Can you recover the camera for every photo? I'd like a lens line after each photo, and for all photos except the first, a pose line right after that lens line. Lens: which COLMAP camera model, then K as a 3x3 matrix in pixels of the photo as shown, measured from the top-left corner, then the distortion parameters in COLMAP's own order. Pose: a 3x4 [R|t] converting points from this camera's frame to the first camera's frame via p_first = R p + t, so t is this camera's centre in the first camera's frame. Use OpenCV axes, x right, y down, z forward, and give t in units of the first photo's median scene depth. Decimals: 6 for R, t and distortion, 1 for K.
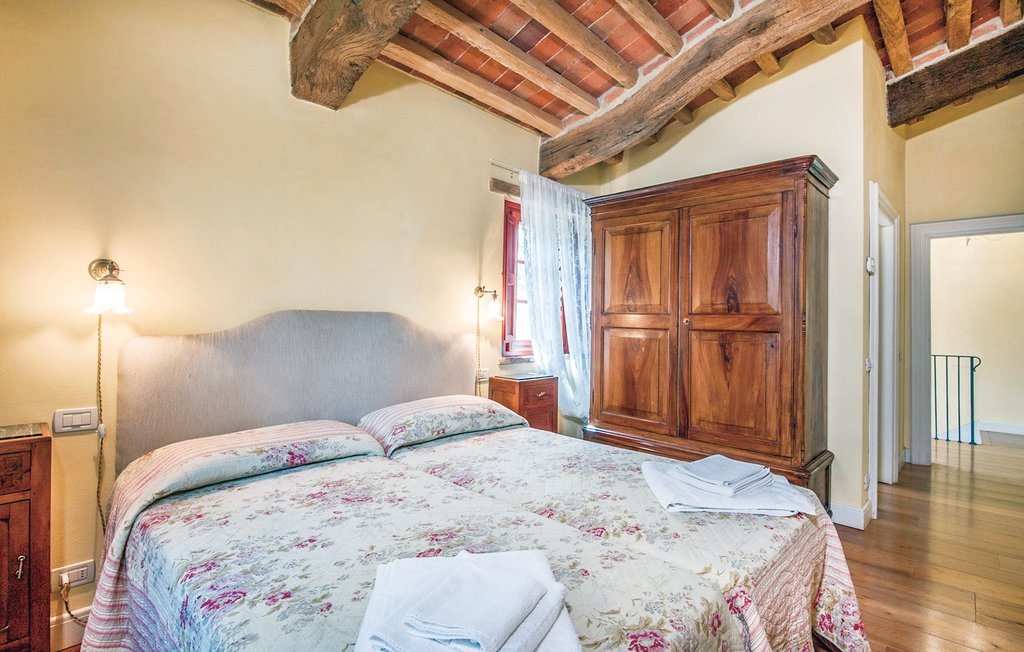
lens RADIAL K [[481.9, 0, 512.0], [0, 481.9, 326.0], [0, 0, 1]] dist [0.000025, -0.000024]
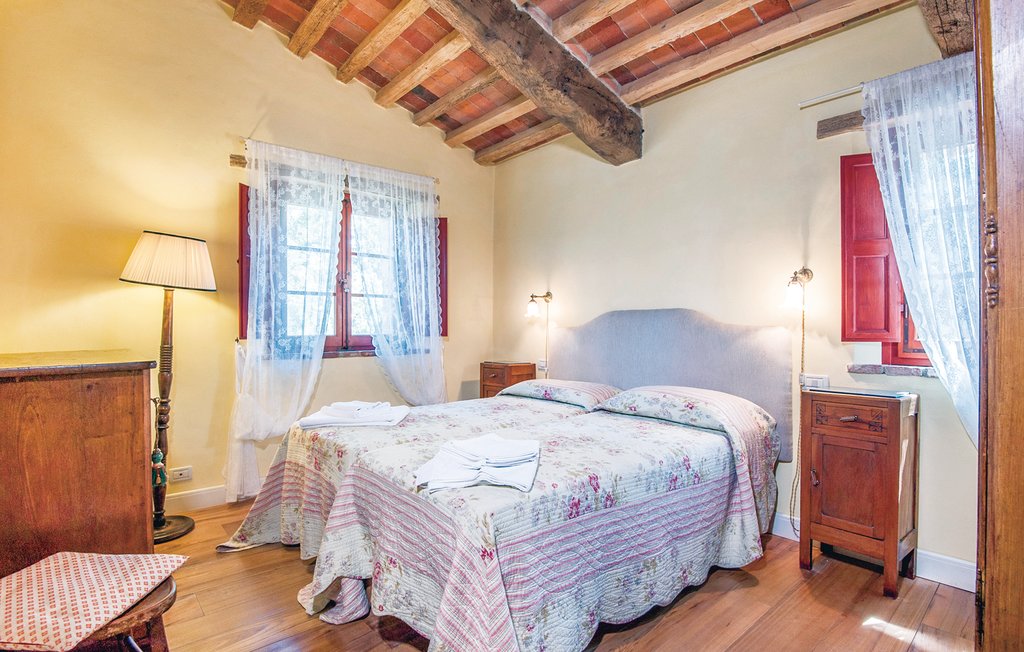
lens RADIAL K [[481.9, 0, 512.0], [0, 481.9, 326.0], [0, 0, 1]] dist [0.000025, -0.000024]
pose [[-0.107936, -0.000503, -0.994158, 0.975249], [0.010745, 0.999941, -0.001672, 0.011975], [0.994100, -0.010862, -0.107924, 0.761162]]
